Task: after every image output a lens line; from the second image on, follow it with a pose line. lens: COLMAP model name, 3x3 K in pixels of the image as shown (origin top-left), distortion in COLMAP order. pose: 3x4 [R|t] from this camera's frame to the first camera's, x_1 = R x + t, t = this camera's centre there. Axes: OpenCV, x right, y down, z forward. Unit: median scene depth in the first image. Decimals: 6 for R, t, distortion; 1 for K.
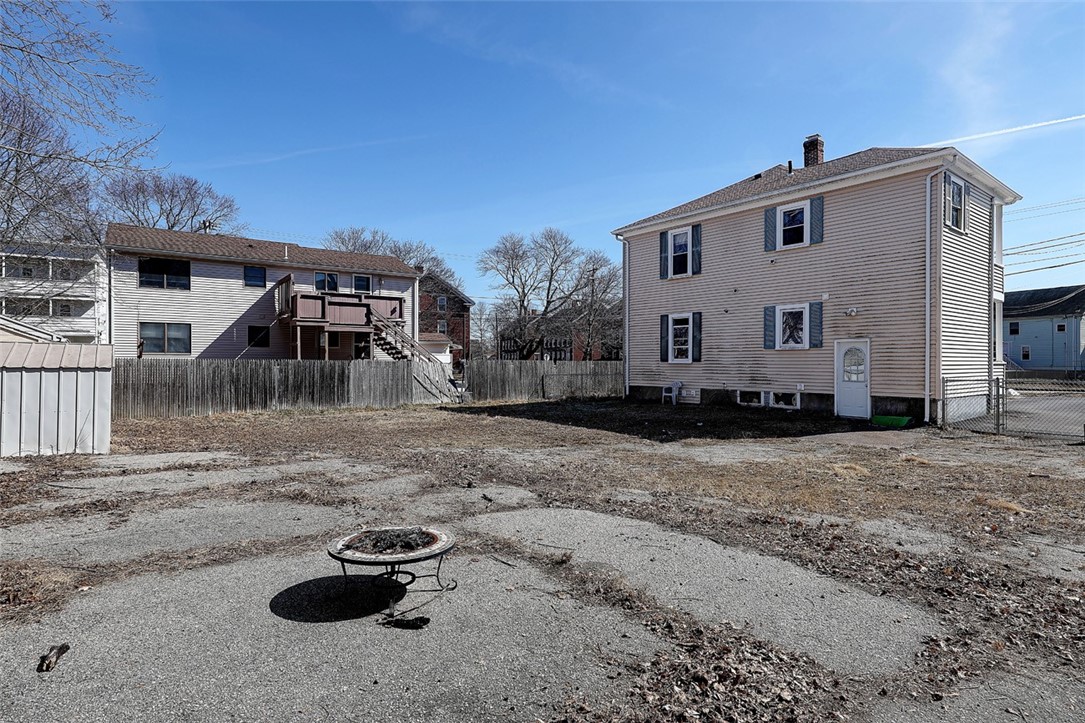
lens RADIAL K [[561.0, 0, 545.8], [0, 561.0, 360.6], [0, 0, 1]] dist [0.005052, 0.000427]
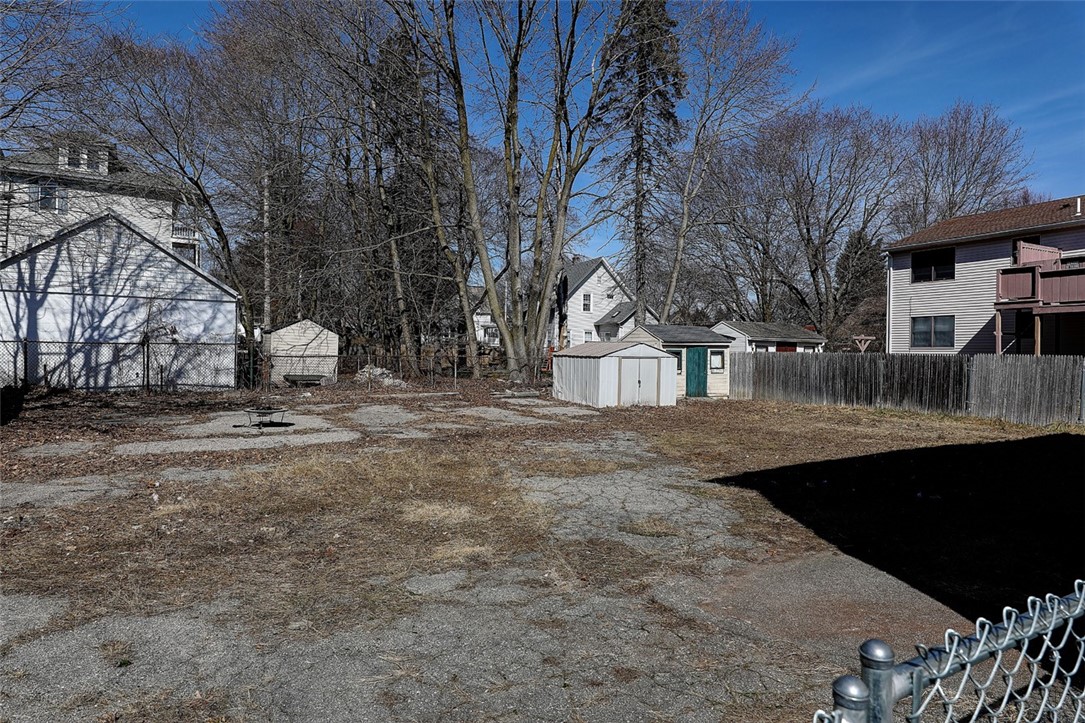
lens RADIAL K [[664.1, 0, 536.8], [0, 664.1, 362.6], [0, 0, 1]] dist [0.031782, 0.001523]
pose [[-0.128051, 0.012268, -0.991692, 0.574486], [-0.008203, 0.999876, 0.013428, 0.002455], [0.991734, 0.009855, -0.127935, 0.488588]]
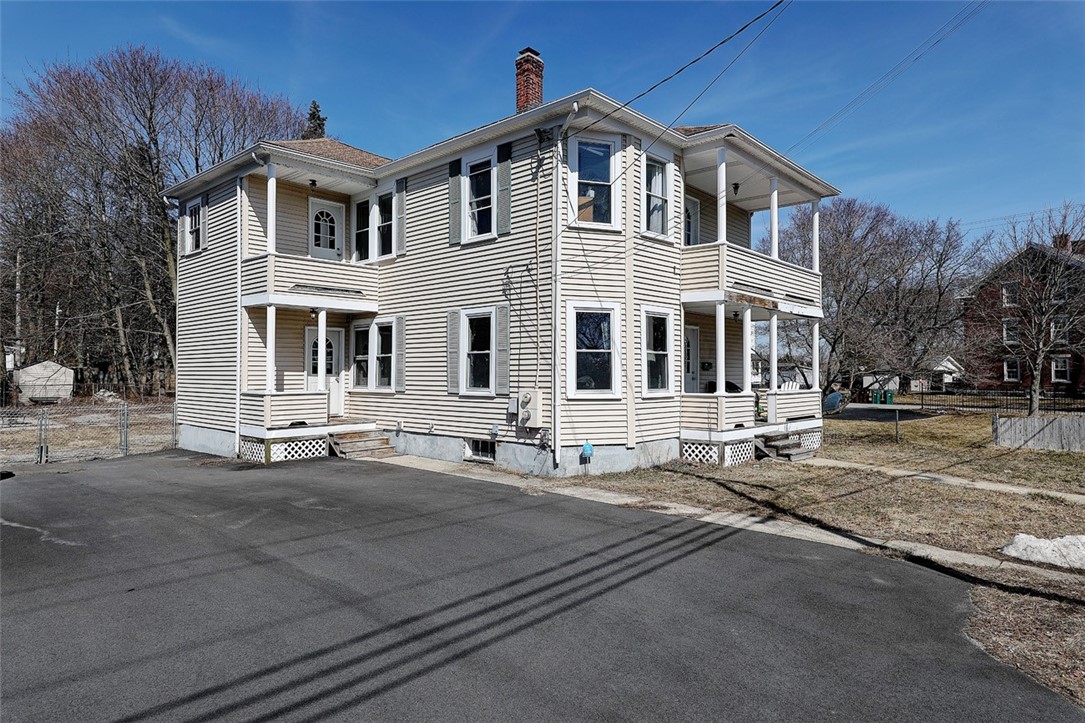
lens RADIAL K [[634.3, 0, 549.8], [0, 634.3, 362.1], [0, 0, 1]] dist [0.009800, 0.000041]
pose [[0.172532, -0.018605, -0.984828, 1.187391], [0.001812, 0.999826, -0.018571, -0.011706], [0.985002, 0.001420, 0.172536, 0.852848]]
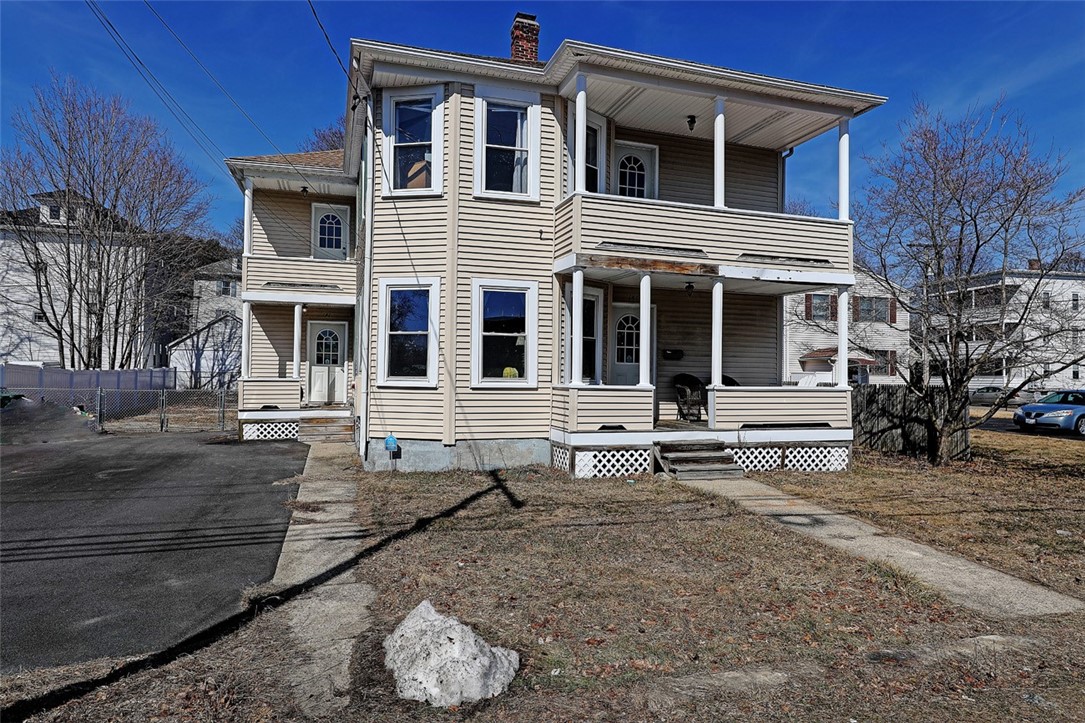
lens RADIAL K [[634.3, 0, 548.9], [0, 634.3, 362.4], [0, 0, 1]] dist [0.009800, 0.000041]
pose [[-0.333664, -0.024134, -0.942383, 1.097345], [-0.008833, 0.999708, -0.022474, -0.001158], [0.942651, 0.000825, -0.333780, 1.178861]]
